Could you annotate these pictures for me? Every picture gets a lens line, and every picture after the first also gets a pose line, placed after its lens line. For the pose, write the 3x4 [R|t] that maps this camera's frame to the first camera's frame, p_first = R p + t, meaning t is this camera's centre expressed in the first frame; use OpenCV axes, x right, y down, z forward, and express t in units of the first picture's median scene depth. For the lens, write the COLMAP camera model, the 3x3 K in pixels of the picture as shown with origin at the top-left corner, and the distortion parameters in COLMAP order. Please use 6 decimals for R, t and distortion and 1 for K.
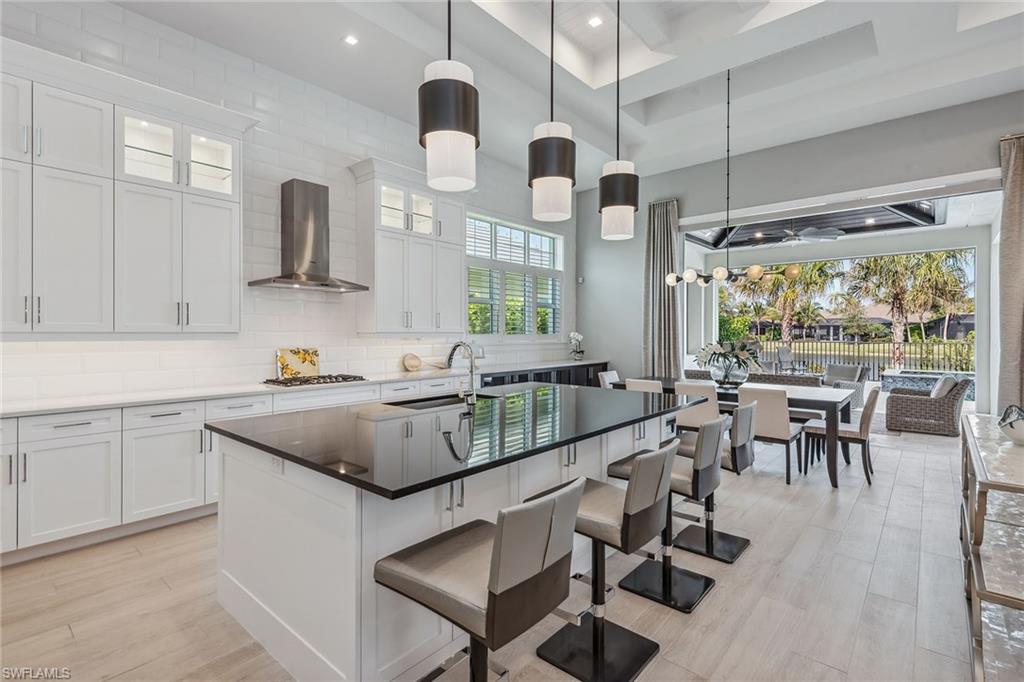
lens RADIAL K [[469.6, 0, 509.4], [0, 469.6, 335.6], [0, 0, 1]] dist [-0.001407, -0.002767]
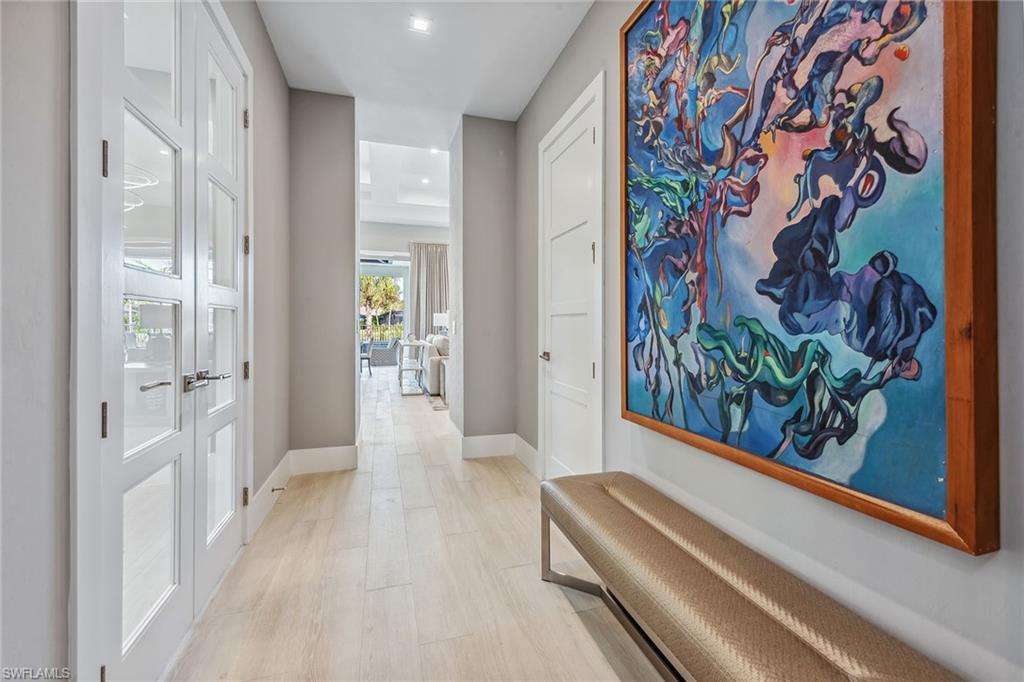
lens RADIAL K [[415.3, 0, 503.1], [0, 415.3, 320.9], [0, 0, 1]] dist [-0.004674, -0.000361]
pose [[0.524752, -0.000135, 0.851255, -0.486837], [0.010583, 0.999924, -0.006365, 0.024315], [-0.851189, 0.012349, 0.524713, -0.494040]]
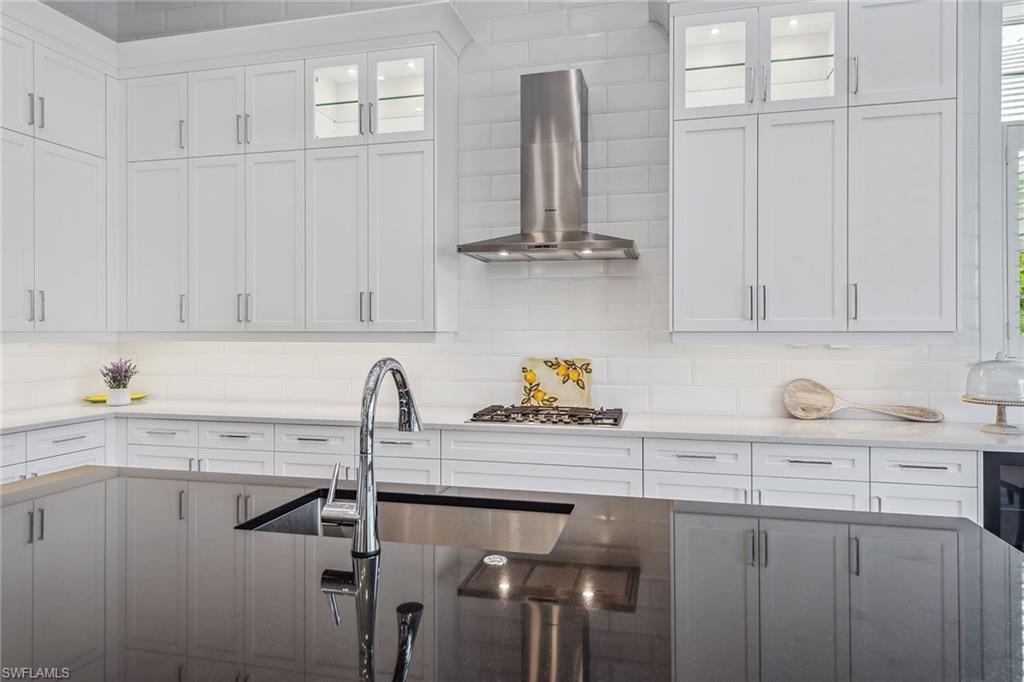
lens RADIAL K [[651.4, 0, 505.5], [0, 651.4, 324.1], [0, 0, 1]] dist [0.006441, -0.006150]
pose [[0.462370, -0.008544, -0.886646, 0.197125], [-0.004797, 0.999915, -0.012137, -0.004461], [0.886674, 0.009865, 0.462290, 0.438160]]
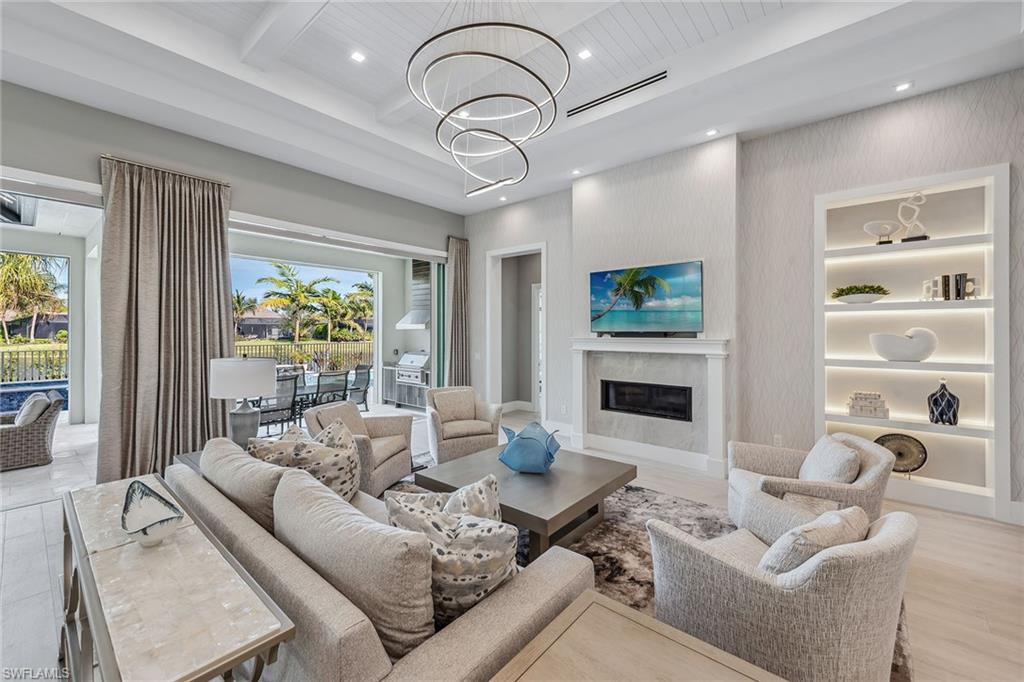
lens RADIAL K [[414.9, 0, 512.3], [0, 414.9, 331.4], [0, 0, 1]] dist [0.008415, -0.000884]
pose [[-0.031920, 0.001080, 0.999490, 0.136288], [0.002844, 0.999995, -0.000989, -0.045853], [-0.999486, 0.002811, -0.031922, 0.149658]]
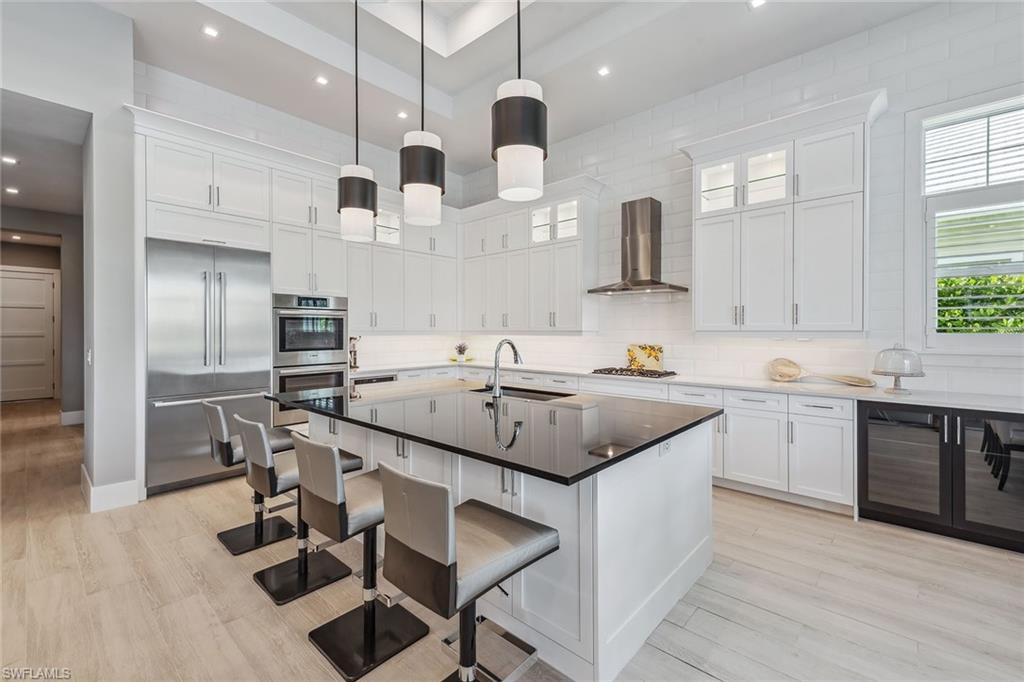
lens RADIAL K [[415.3, 0, 513.7], [0, 415.3, 336.2], [0, 0, 1]] dist [-0.004674, -0.000361]
pose [[-0.002297, 0.011766, -0.999928, 0.448002], [-0.006656, 0.999908, 0.011781, -0.002850], [0.999975, 0.006683, -0.002218, 0.530288]]
